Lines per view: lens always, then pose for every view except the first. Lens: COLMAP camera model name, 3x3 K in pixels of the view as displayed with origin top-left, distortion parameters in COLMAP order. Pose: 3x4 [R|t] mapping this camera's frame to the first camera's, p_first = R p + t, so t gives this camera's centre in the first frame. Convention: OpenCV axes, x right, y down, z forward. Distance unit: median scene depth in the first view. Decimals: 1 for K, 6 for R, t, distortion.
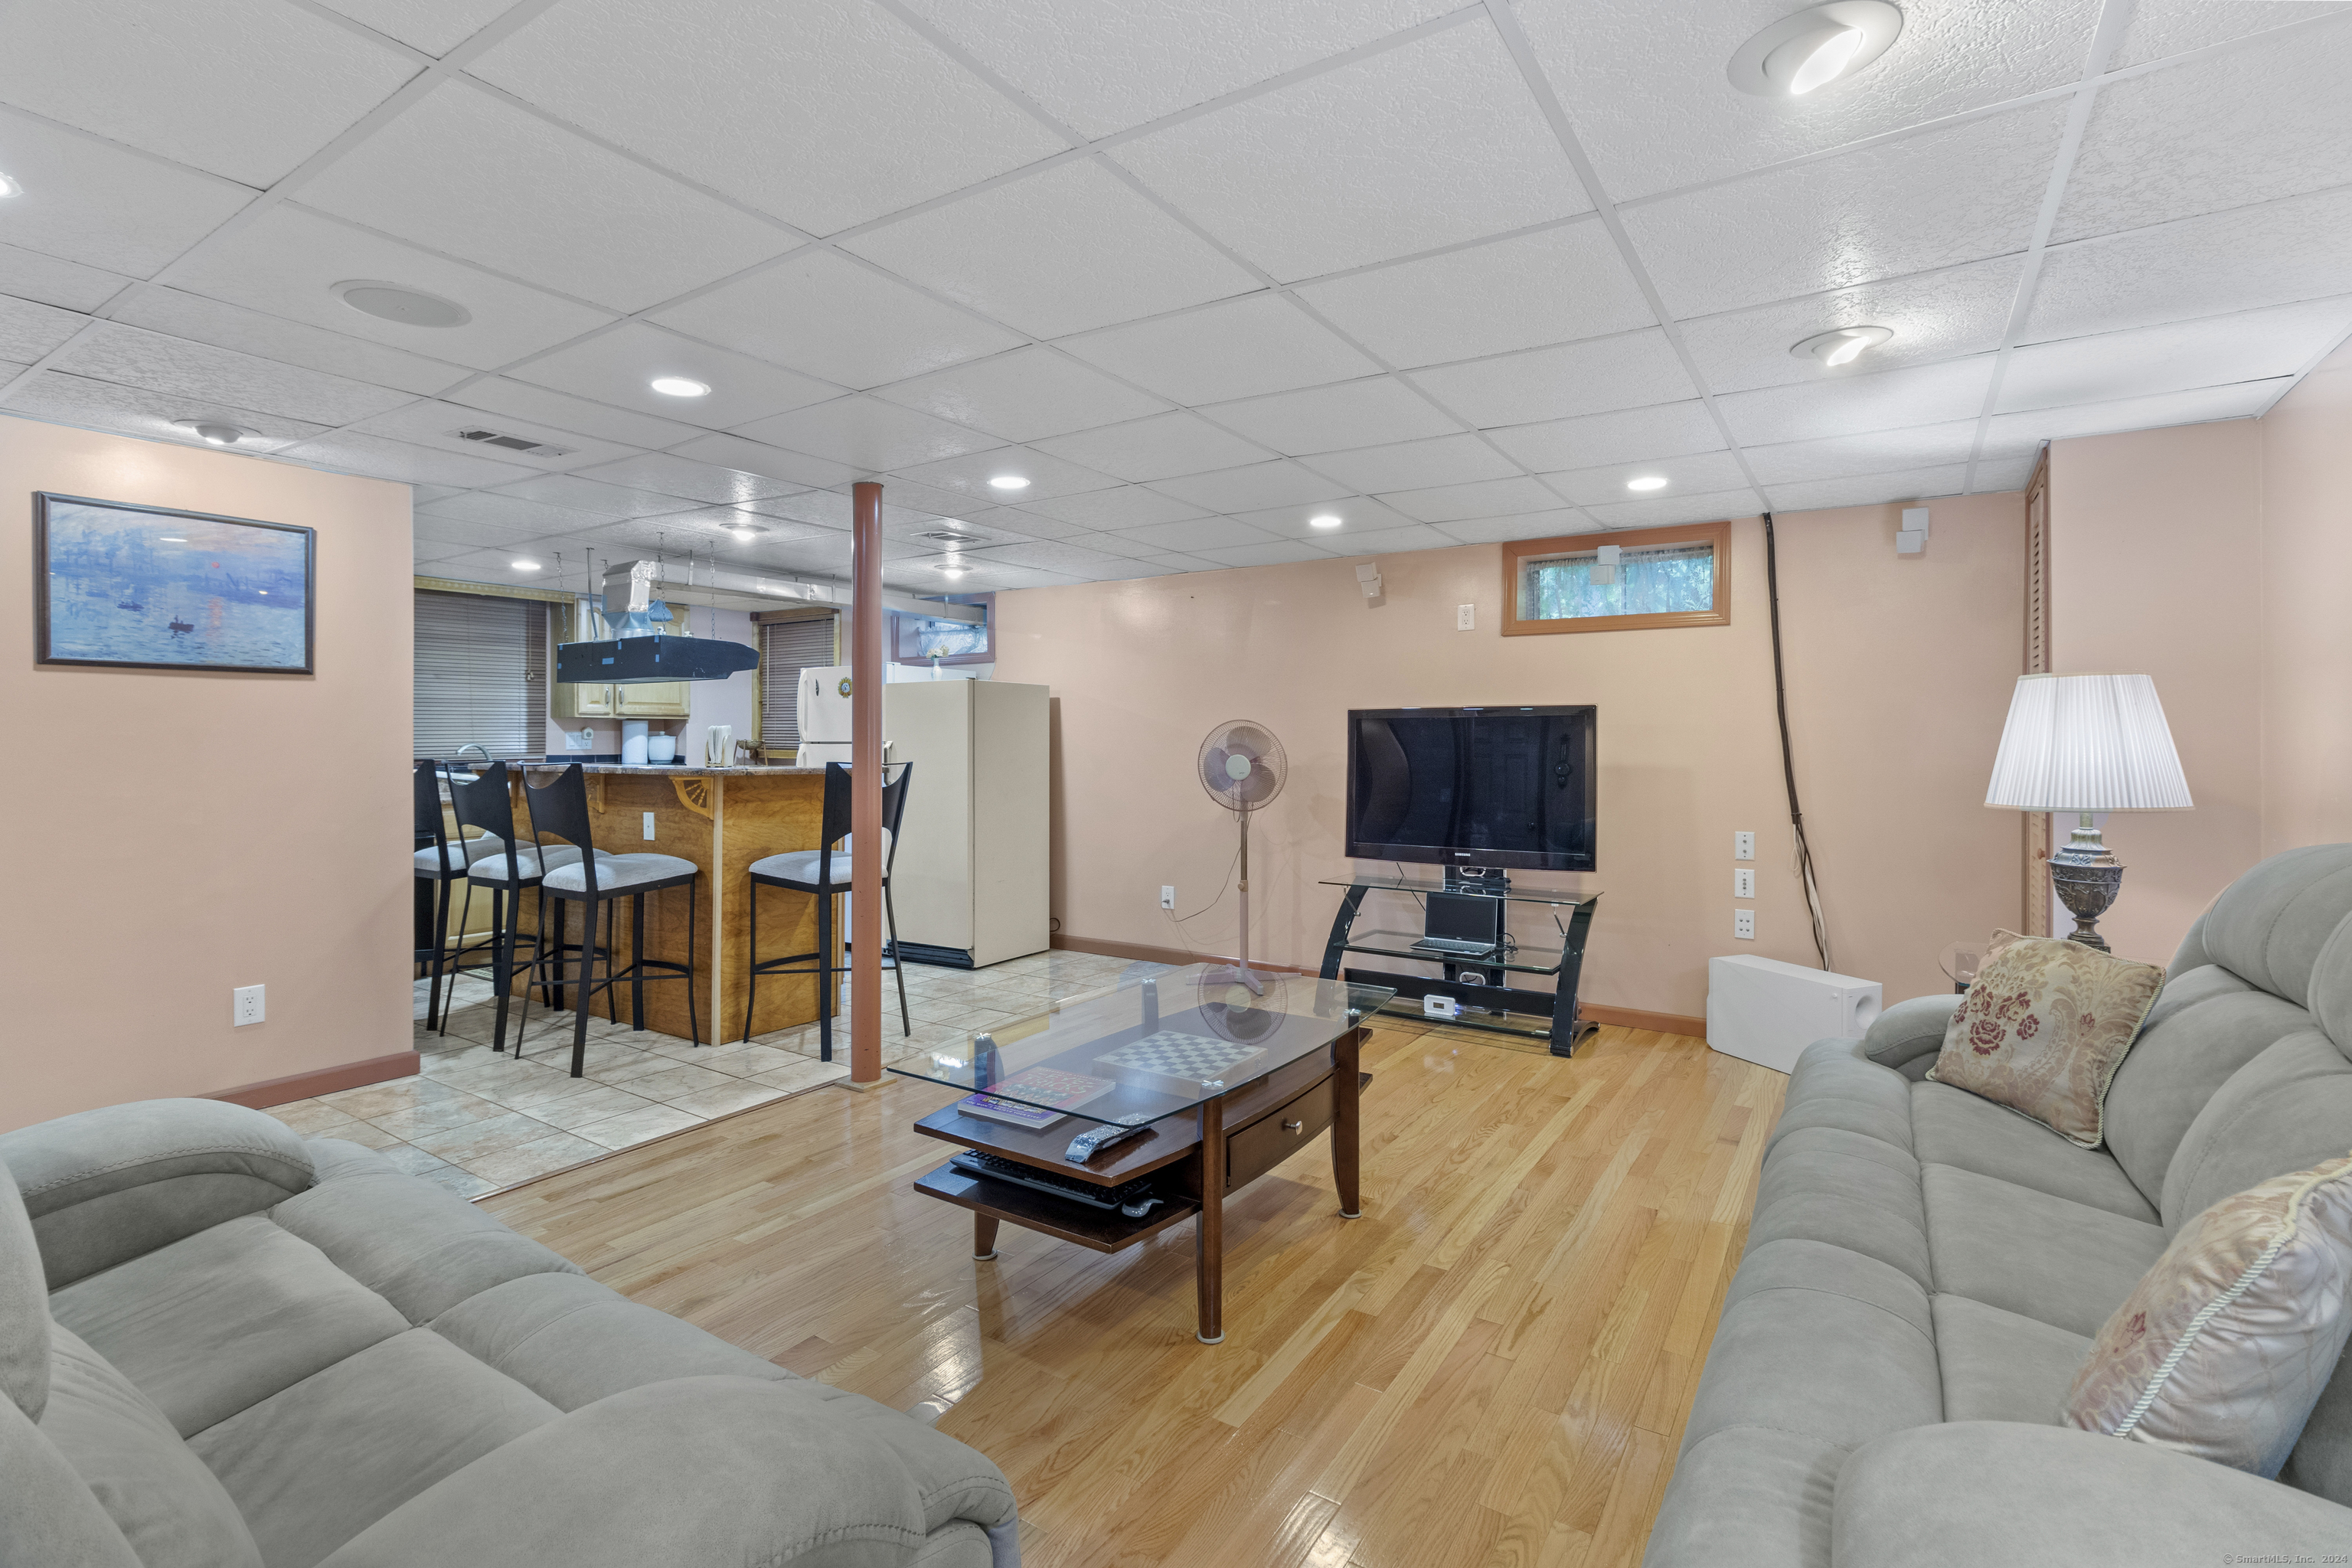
lens RADIAL K [[1075.1, 0, 1168.8], [0, 1075.1, 745.5], [0, 0, 1]] dist [0.002909, 0.000300]
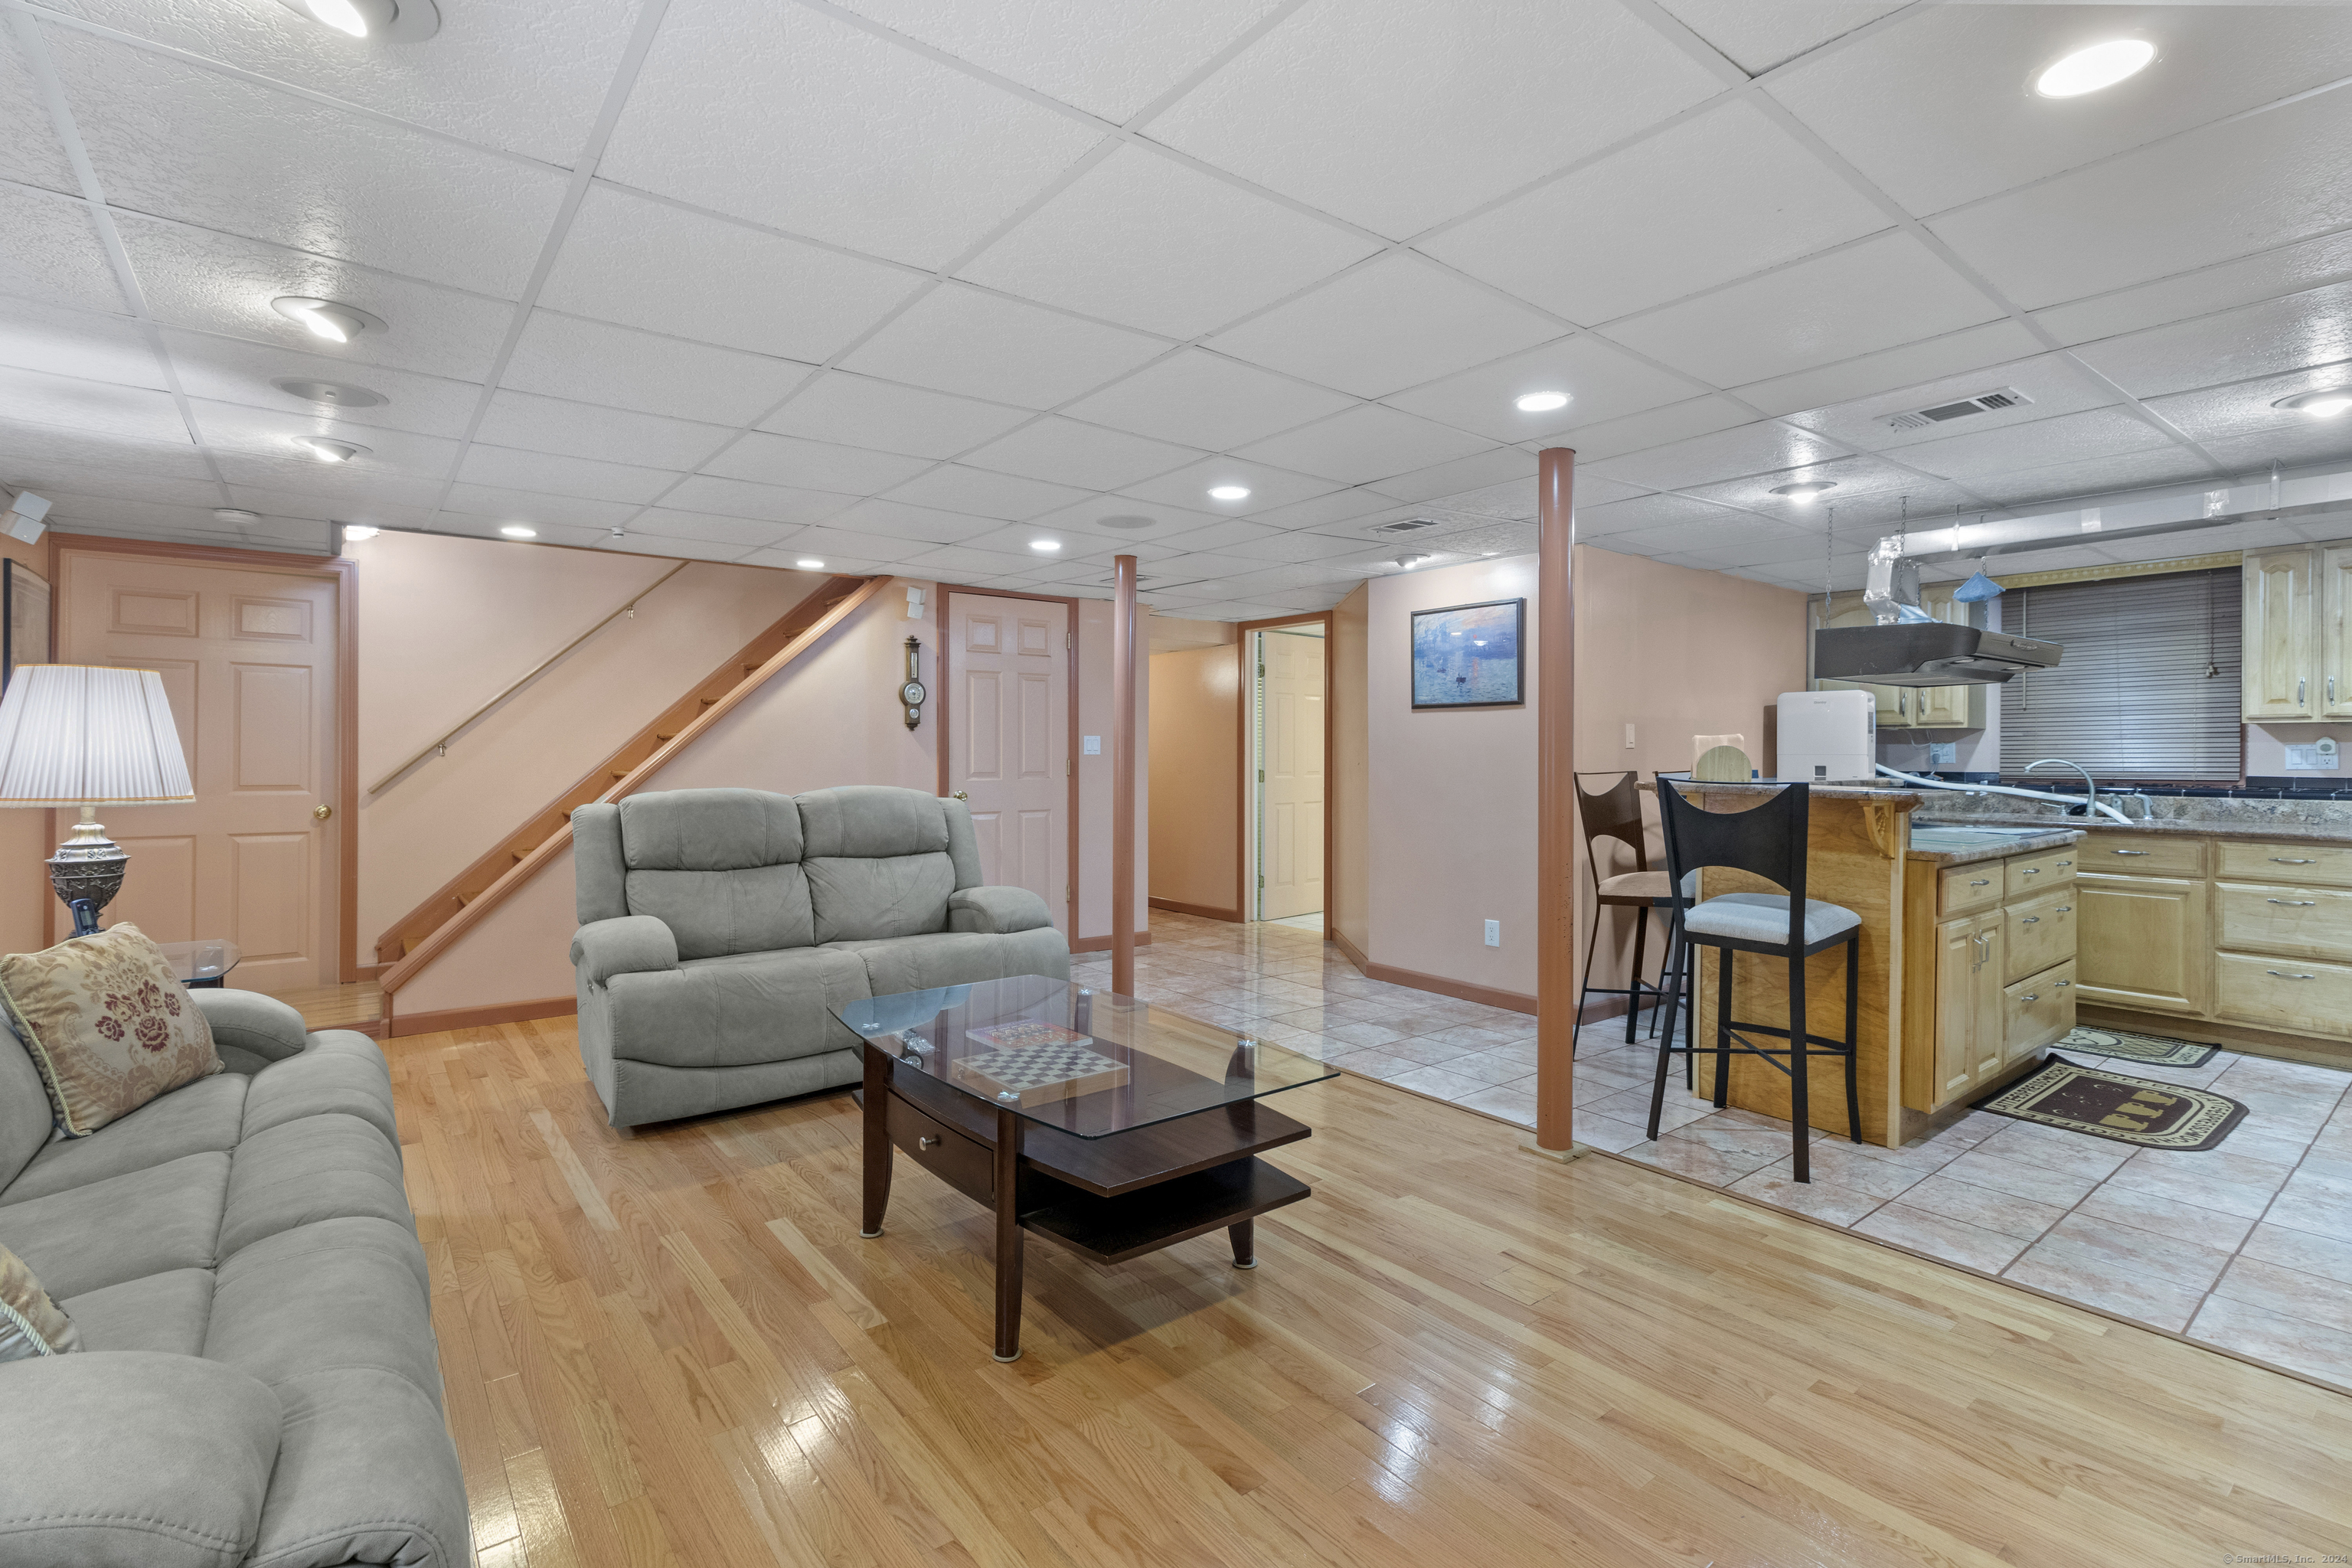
lens RADIAL K [[1075.1, 0, 1168.8], [0, 1075.1, 745.5], [0, 0, 1]] dist [0.002909, 0.000300]
pose [[-0.321756, -0.008076, -0.946788, 0.662484], [-0.011579, 0.999922, -0.004595, -0.001679], [0.946752, 0.009484, -0.321825, 1.035390]]
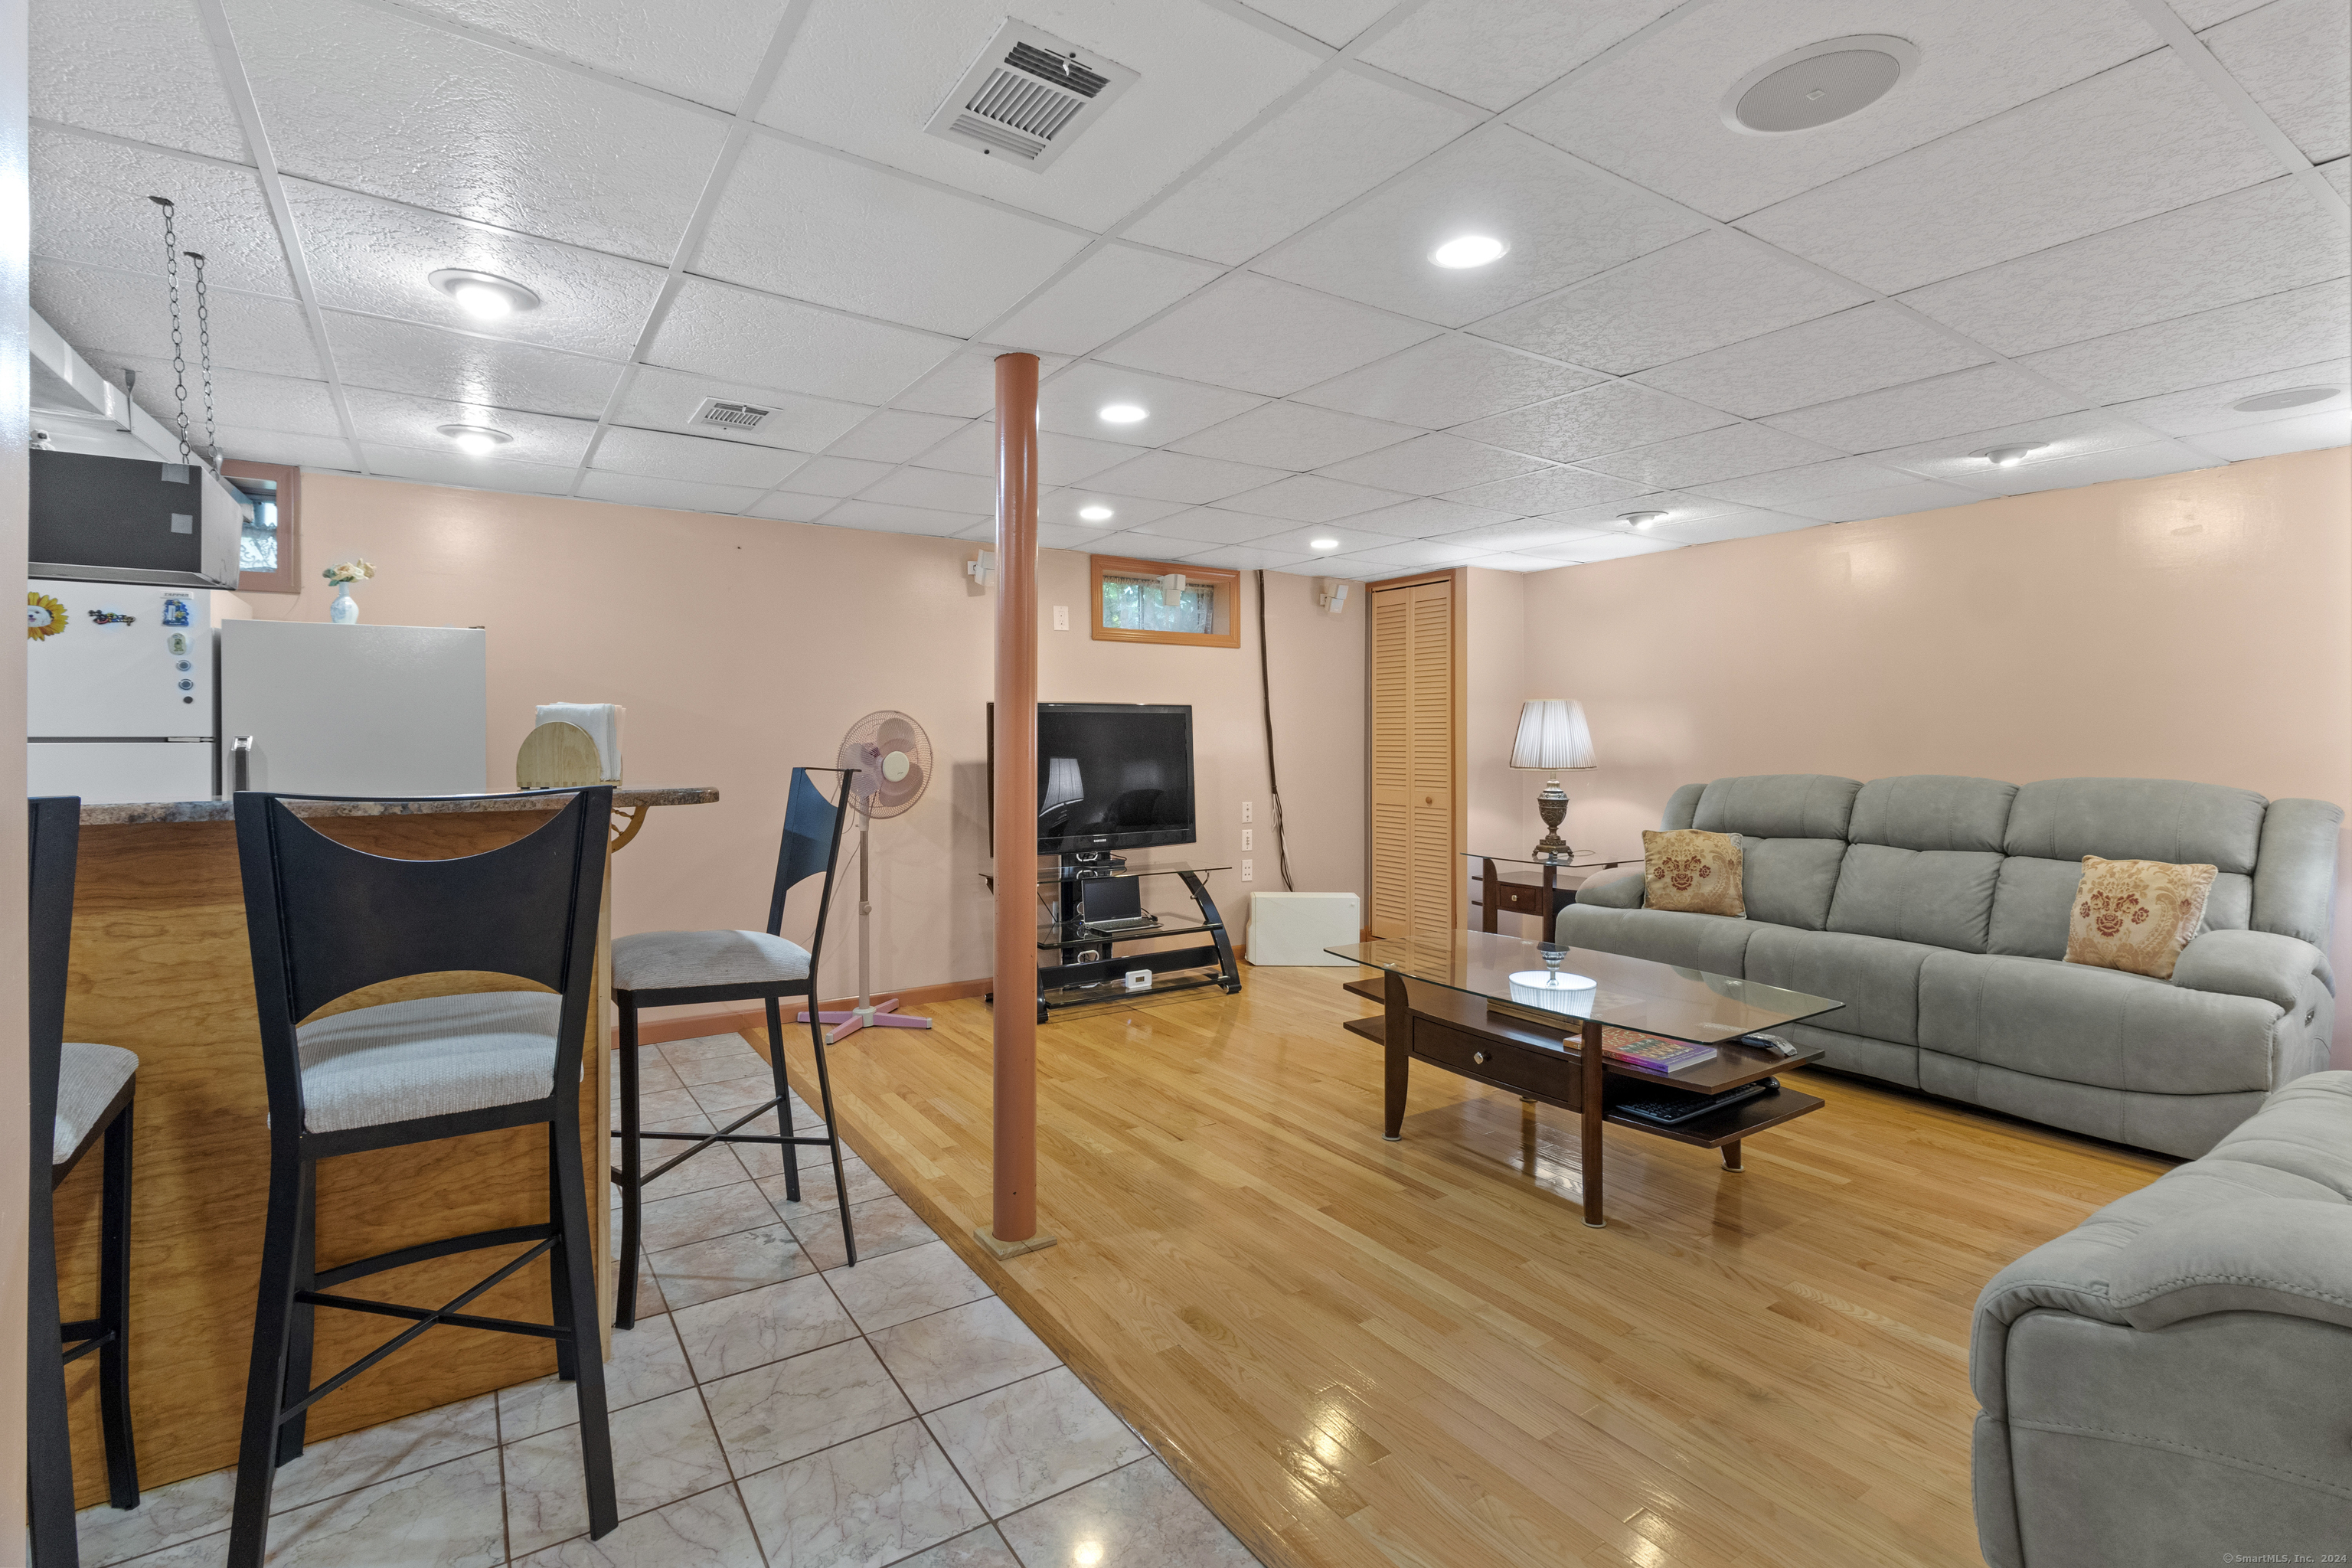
lens RADIAL K [[1075.1, 0, 1168.8], [0, 1075.1, 745.5], [0, 0, 1]] dist [0.002909, 0.000300]
pose [[0.397660, -0.008316, 0.917495, -0.910554], [0.005974, 0.999961, 0.006474, -0.000564], [-0.917514, 0.002907, 0.397694, 0.676826]]
